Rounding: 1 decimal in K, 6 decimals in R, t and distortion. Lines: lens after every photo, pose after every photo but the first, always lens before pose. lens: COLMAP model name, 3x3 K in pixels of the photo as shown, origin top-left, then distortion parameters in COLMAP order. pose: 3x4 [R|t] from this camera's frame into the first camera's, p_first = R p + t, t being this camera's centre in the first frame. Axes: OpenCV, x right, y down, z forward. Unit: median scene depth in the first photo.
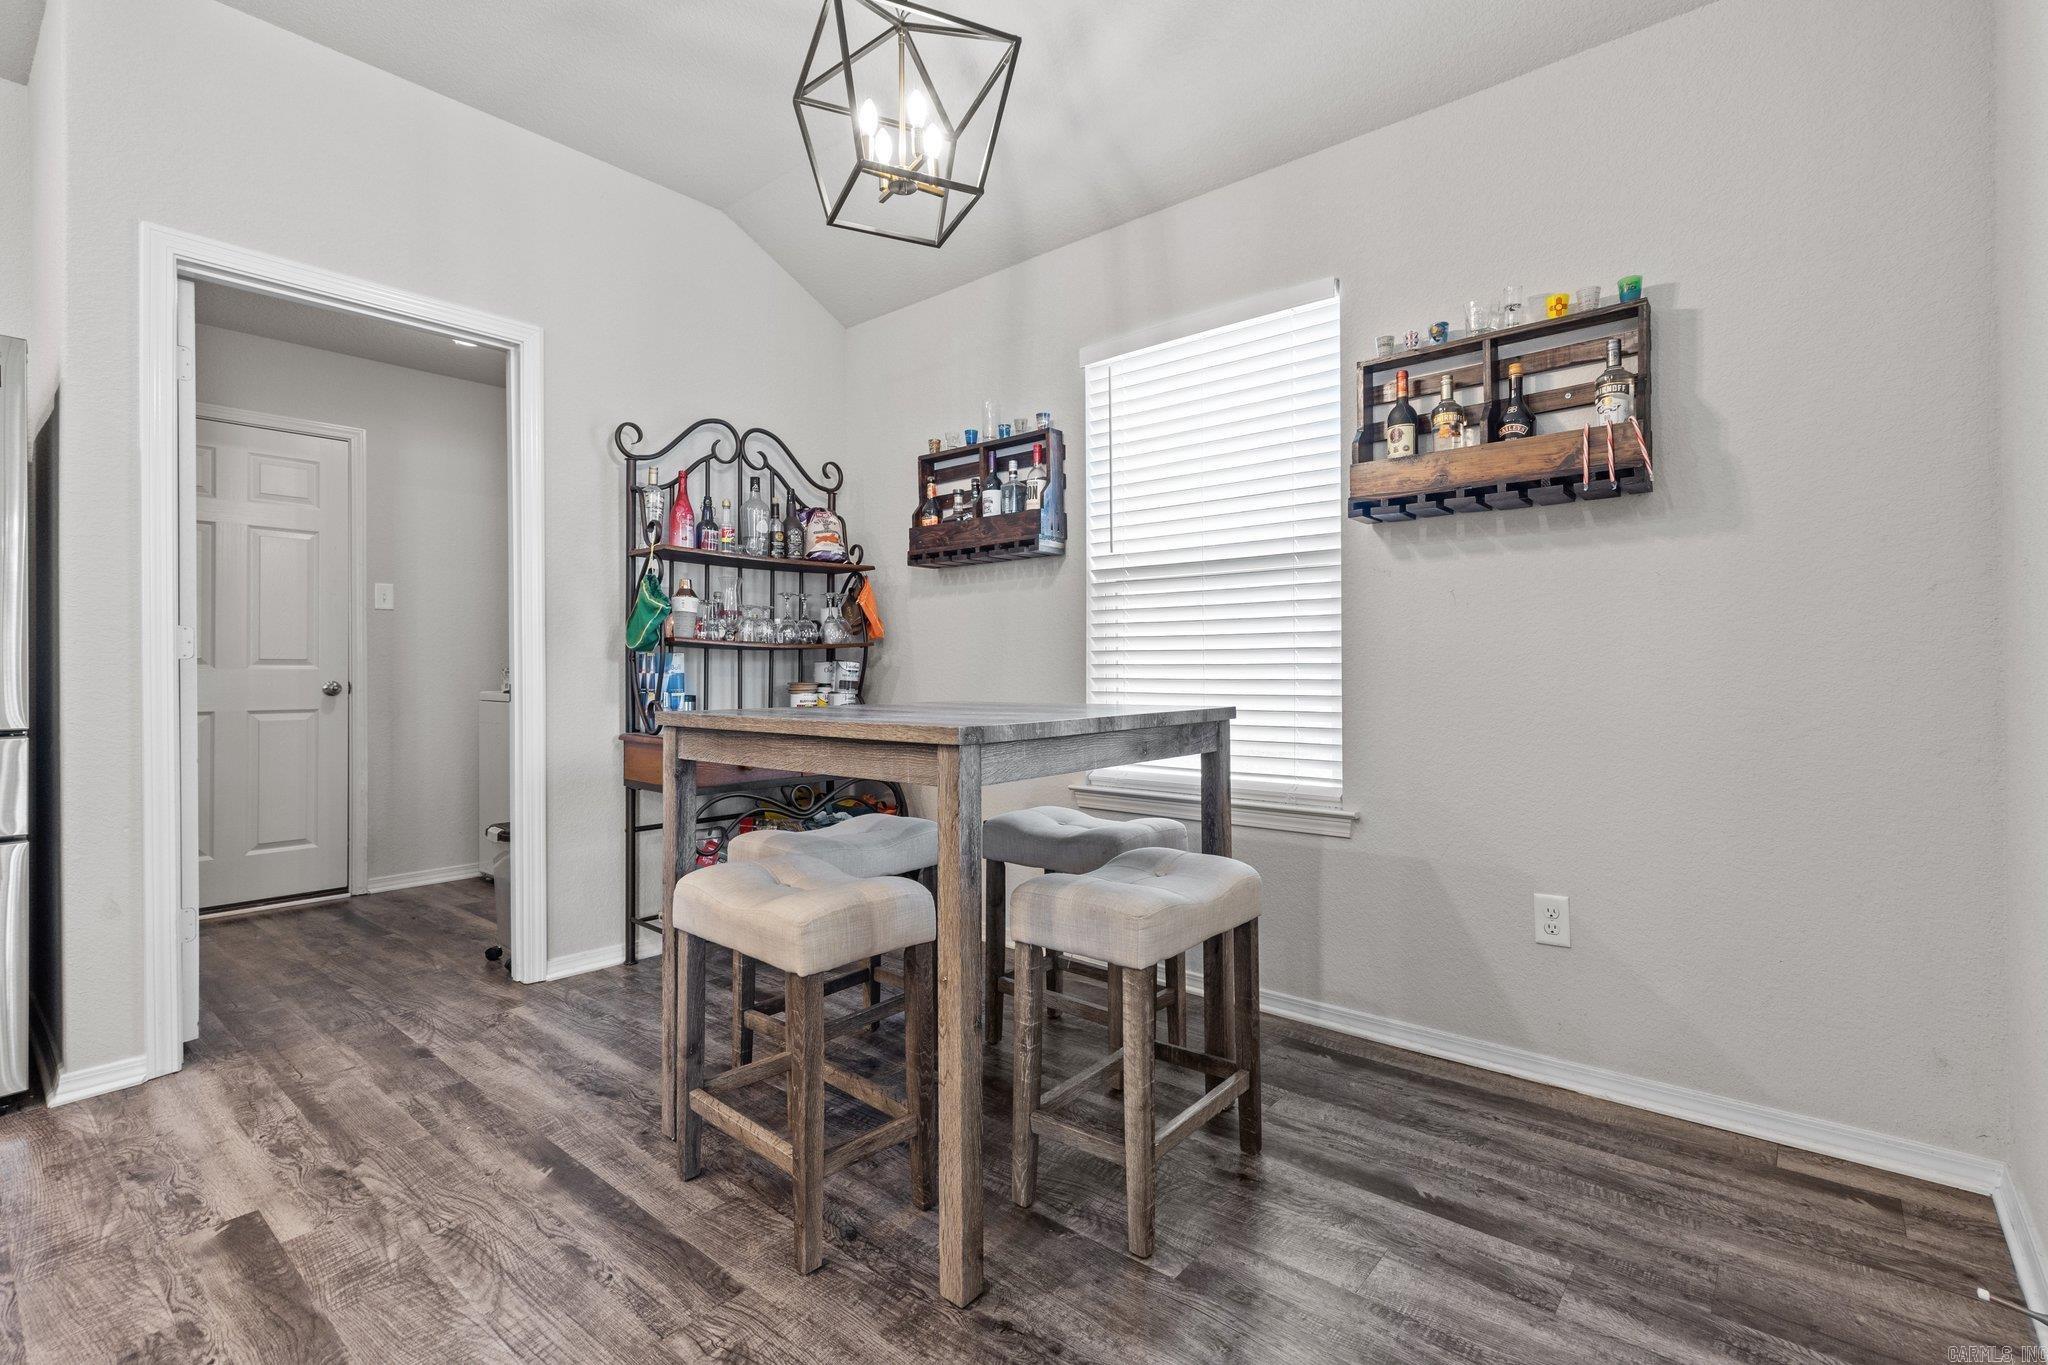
lens RADIAL K [[933.2, 0, 1026.2], [0, 933.2, 664.2], [0, 0, 1]] dist [0.005210, 0.000260]
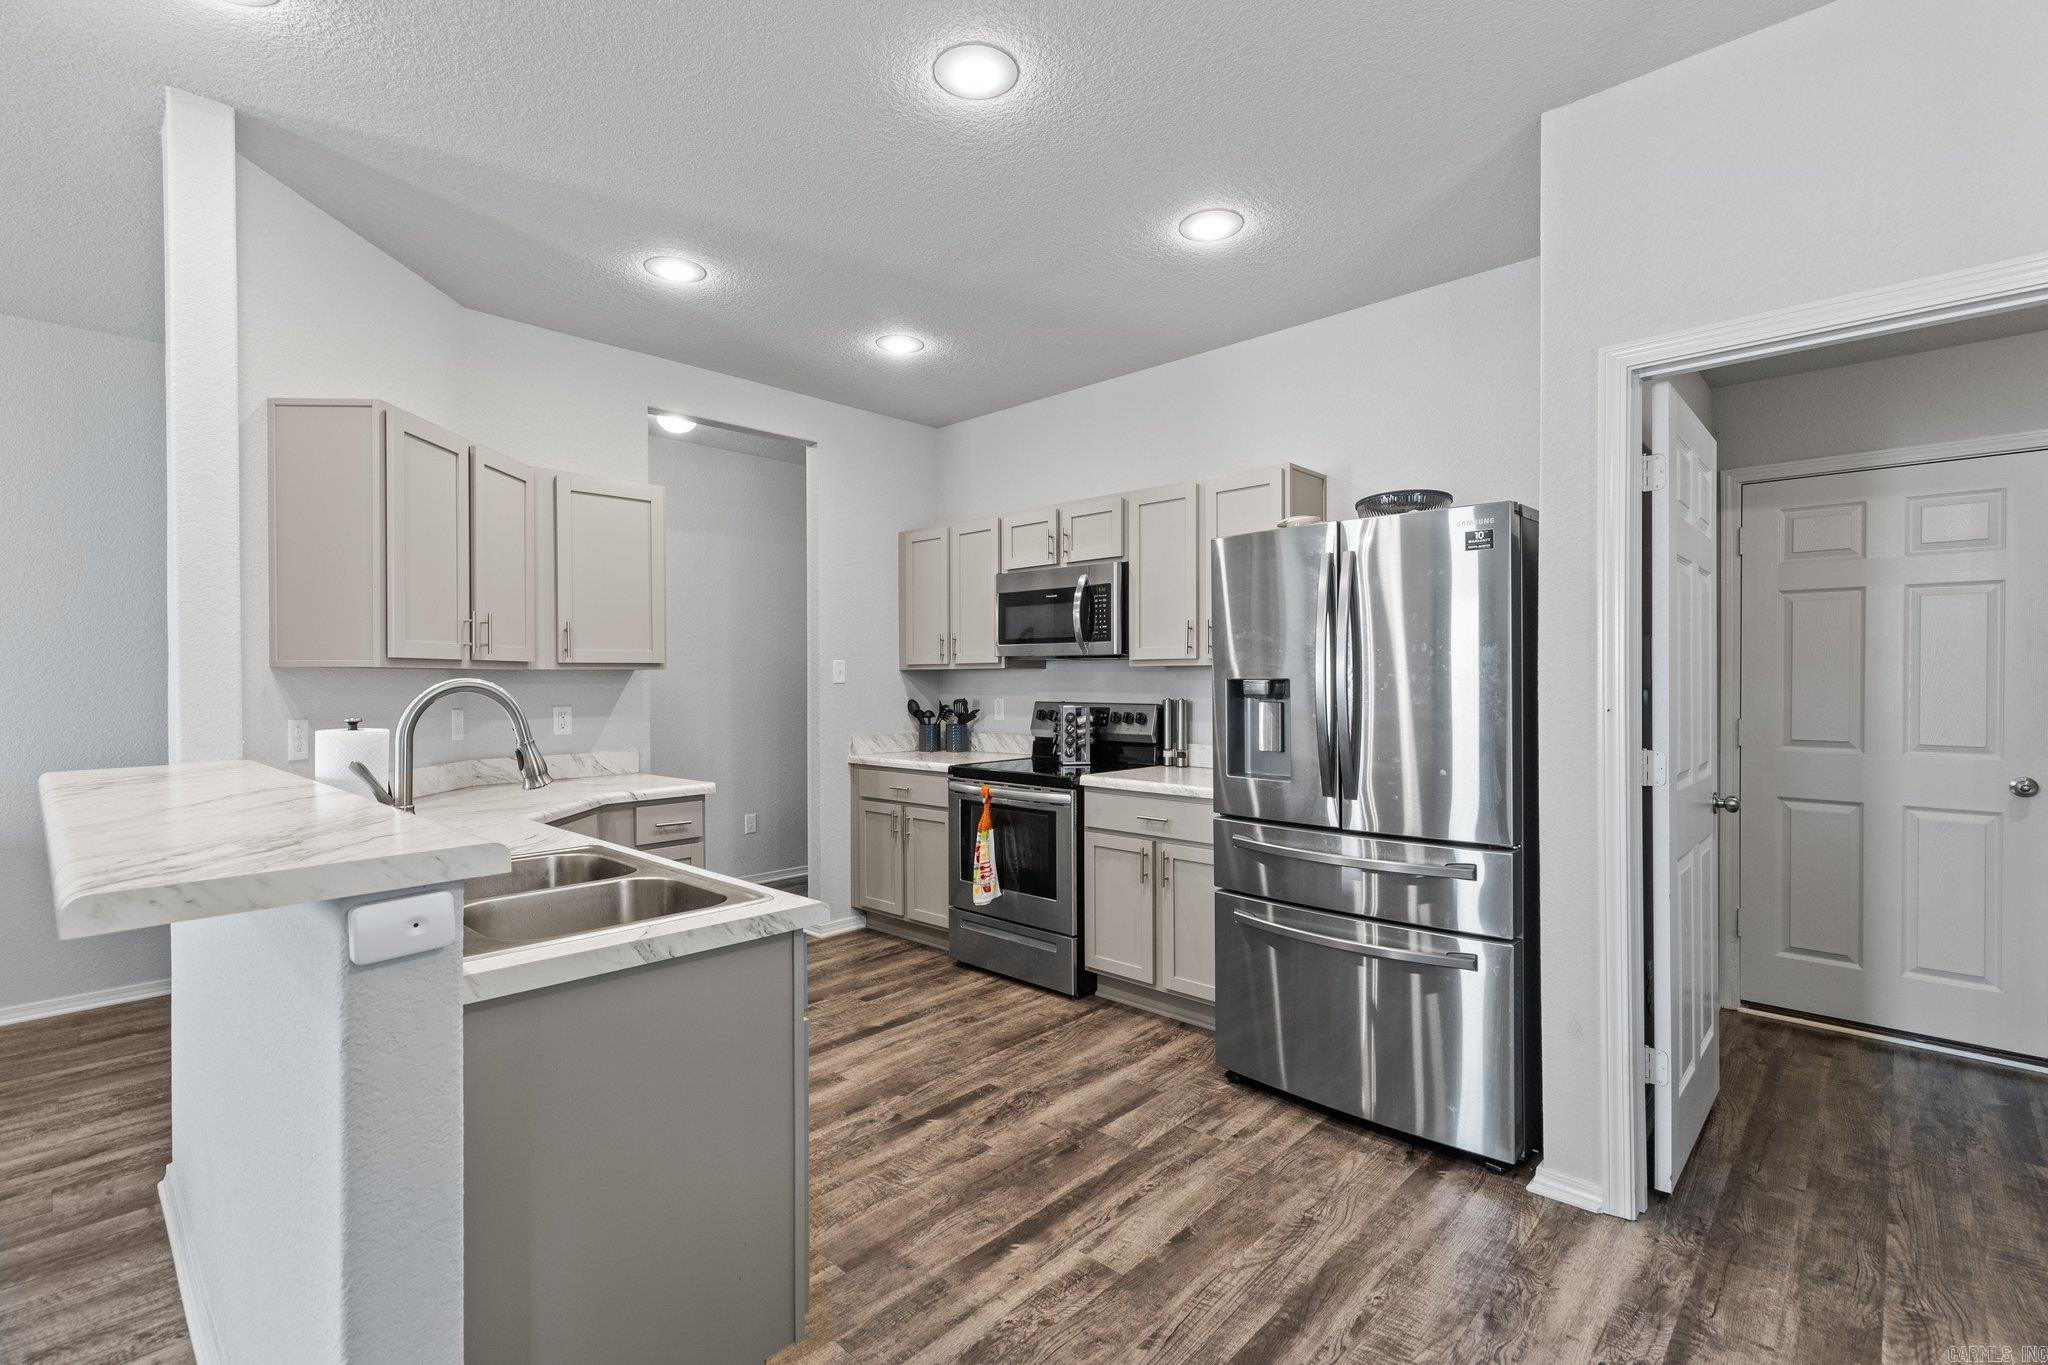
lens RADIAL K [[928.7, 0, 1033.6], [0, 928.7, 681.8], [0, 0, 1]] dist [0.003161, 0.000166]
pose [[-0.051050, 0.012824, -0.998614, 0.056137], [0.011456, 0.999859, 0.012255, -0.105328], [0.998630, -0.010814, -0.051190, 0.342145]]
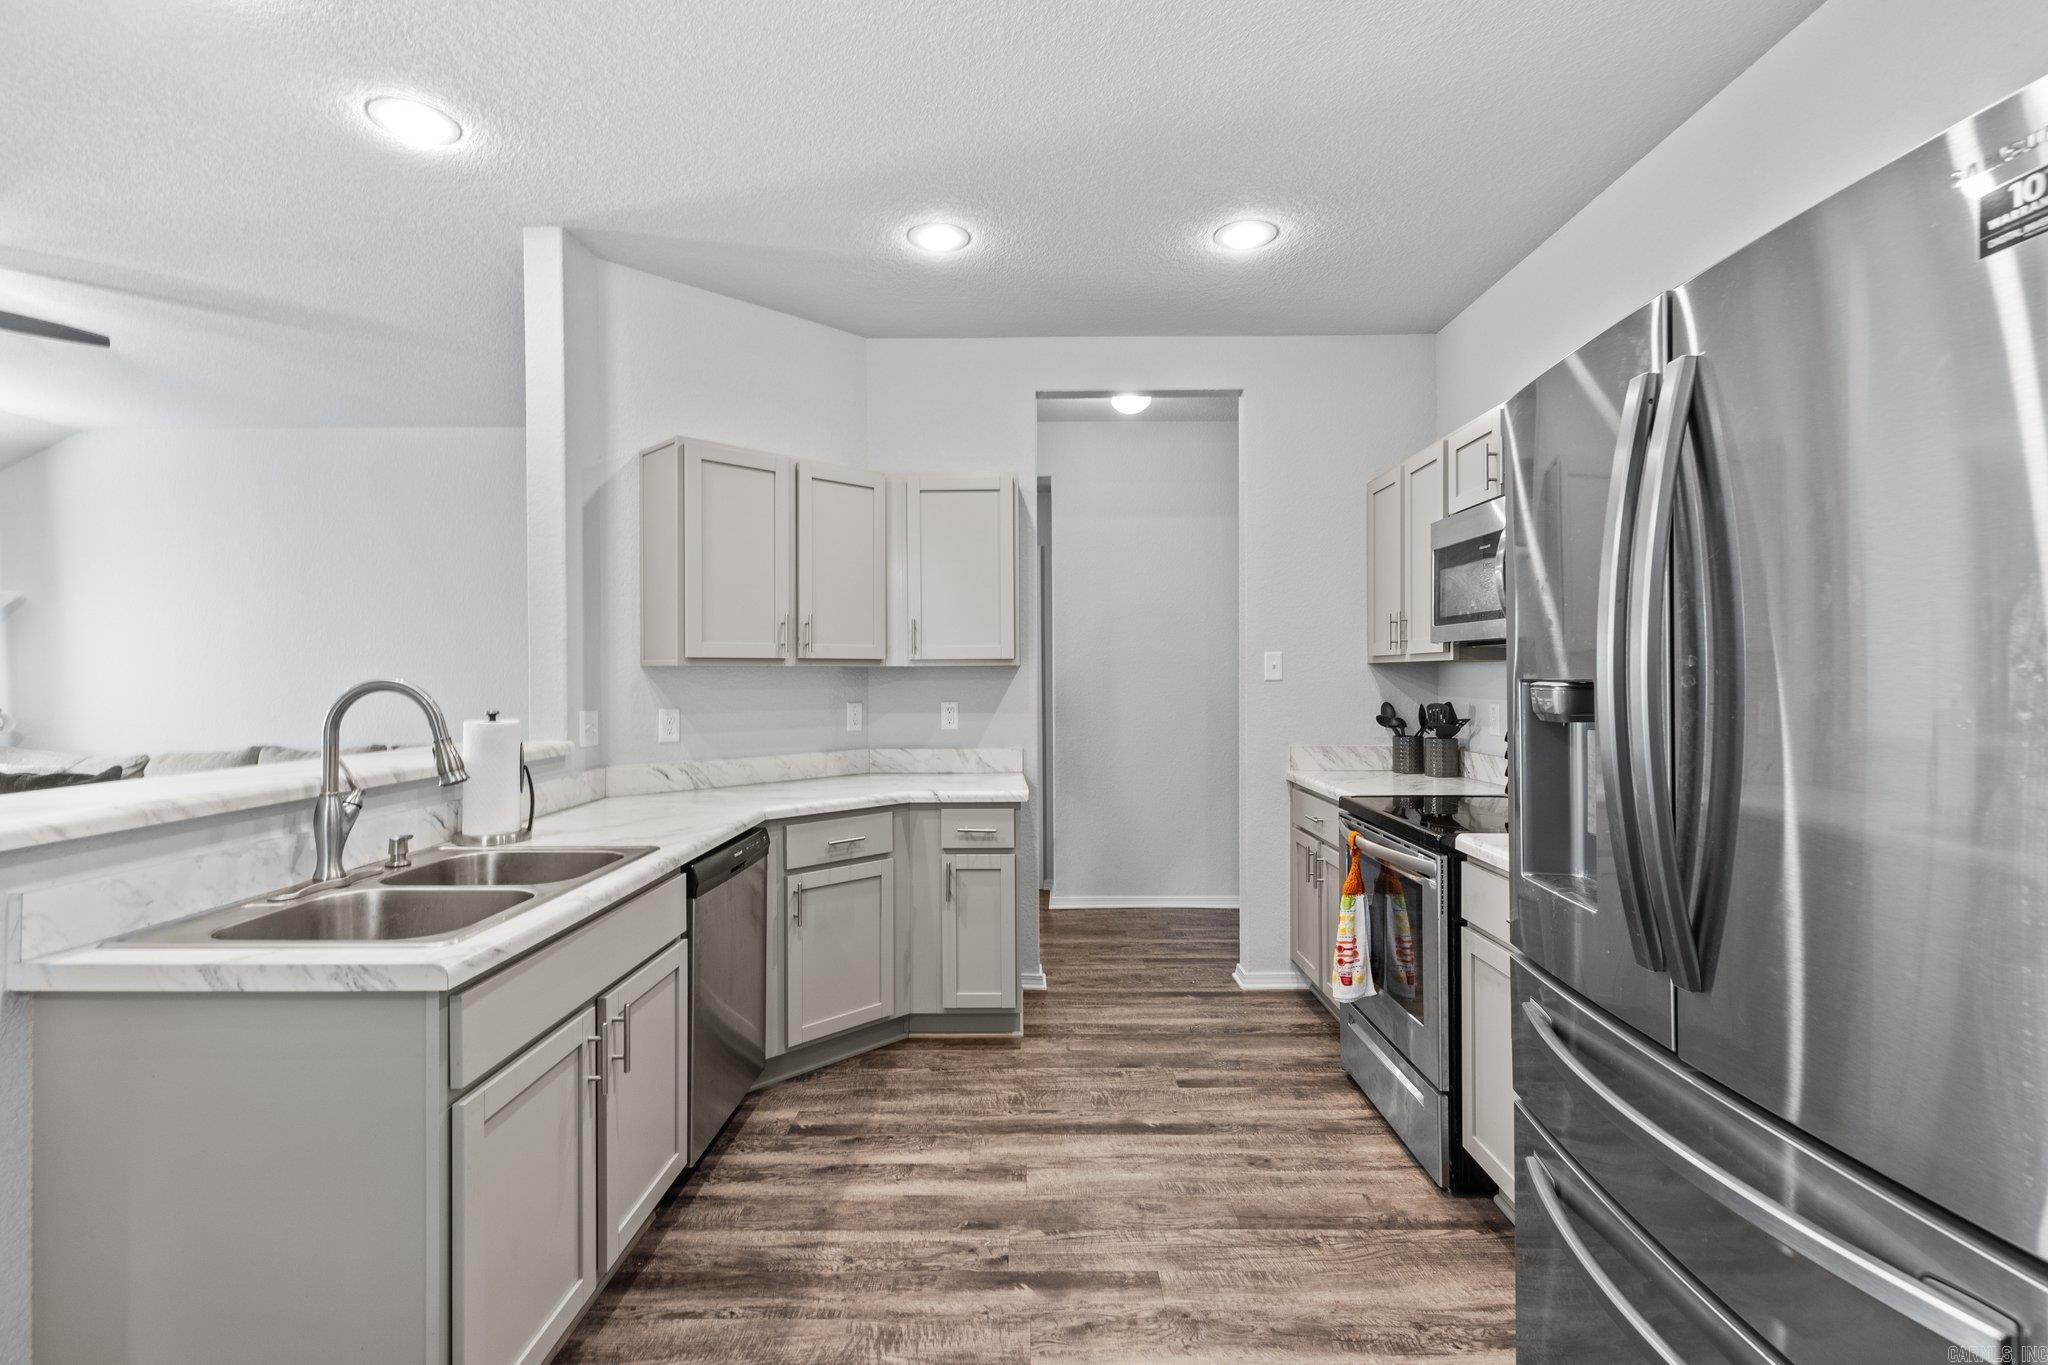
lens RADIAL K [[932.9, 0, 1025.8], [0, 932.9, 675.7], [0, 0, 1]] dist [0.003086, 0.000385]
pose [[-0.768828, 0.012309, -0.639338, -0.422130], [0.013835, 0.999901, 0.002614, -0.101798], [0.639306, -0.006835, -0.768922, 0.703510]]
